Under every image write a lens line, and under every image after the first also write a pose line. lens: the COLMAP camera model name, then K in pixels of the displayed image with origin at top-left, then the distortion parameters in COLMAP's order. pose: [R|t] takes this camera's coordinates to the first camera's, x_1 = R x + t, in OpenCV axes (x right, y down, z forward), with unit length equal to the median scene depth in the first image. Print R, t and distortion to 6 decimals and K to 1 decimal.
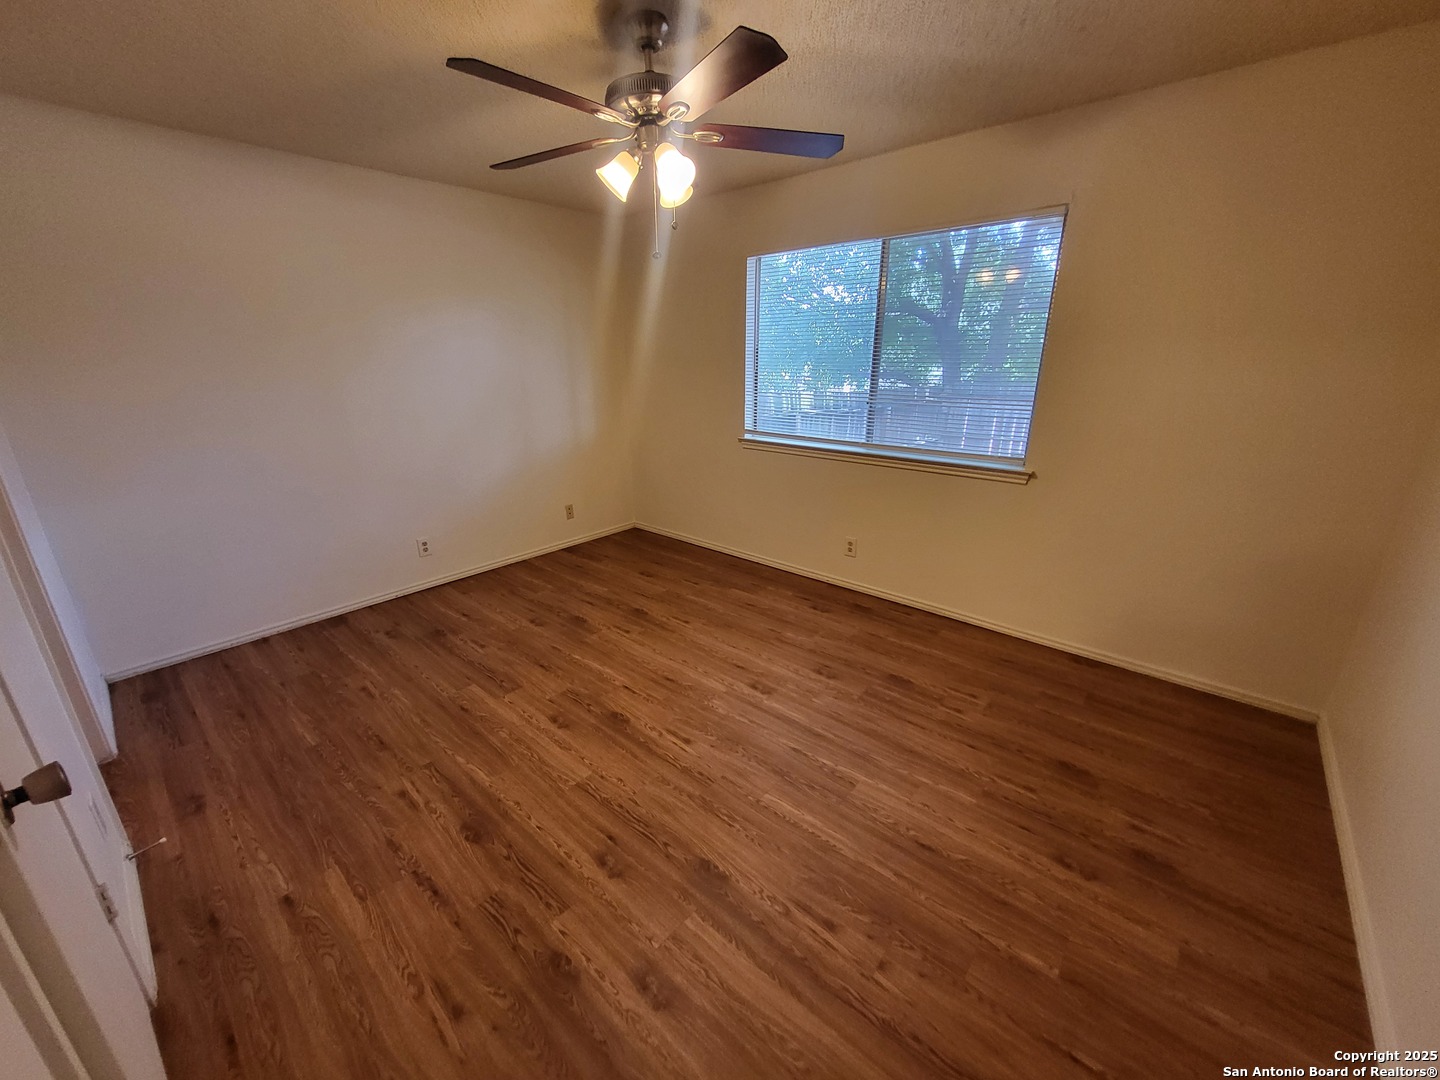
lens RADIAL K [[564.1, 0, 712.6], [0, 564.1, 541.0], [0, 0, 1]] dist [-0.001297, -0.000345]
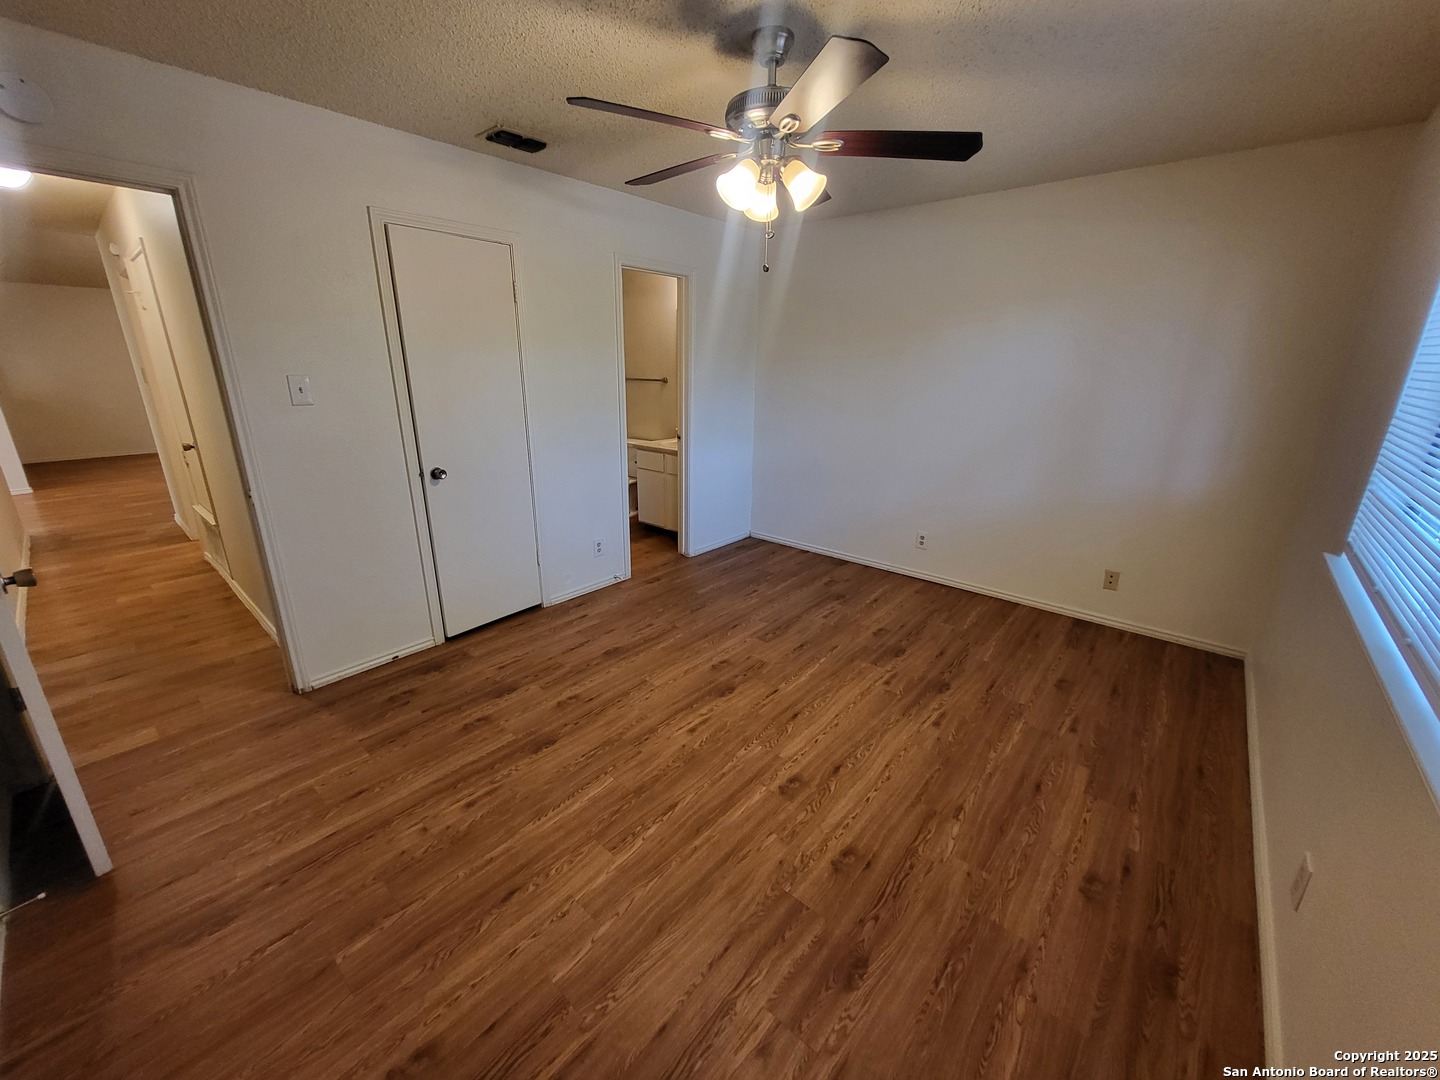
lens RADIAL K [[564.1, 0, 712.6], [0, 564.1, 541.0], [0, 0, 1]] dist [-0.001297, -0.000345]
pose [[0.007907, 0.312147, -0.950001, 0.847426], [-0.324783, 0.899326, 0.292794, -0.285857], [0.945756, 0.306229, 0.108491, 0.811238]]
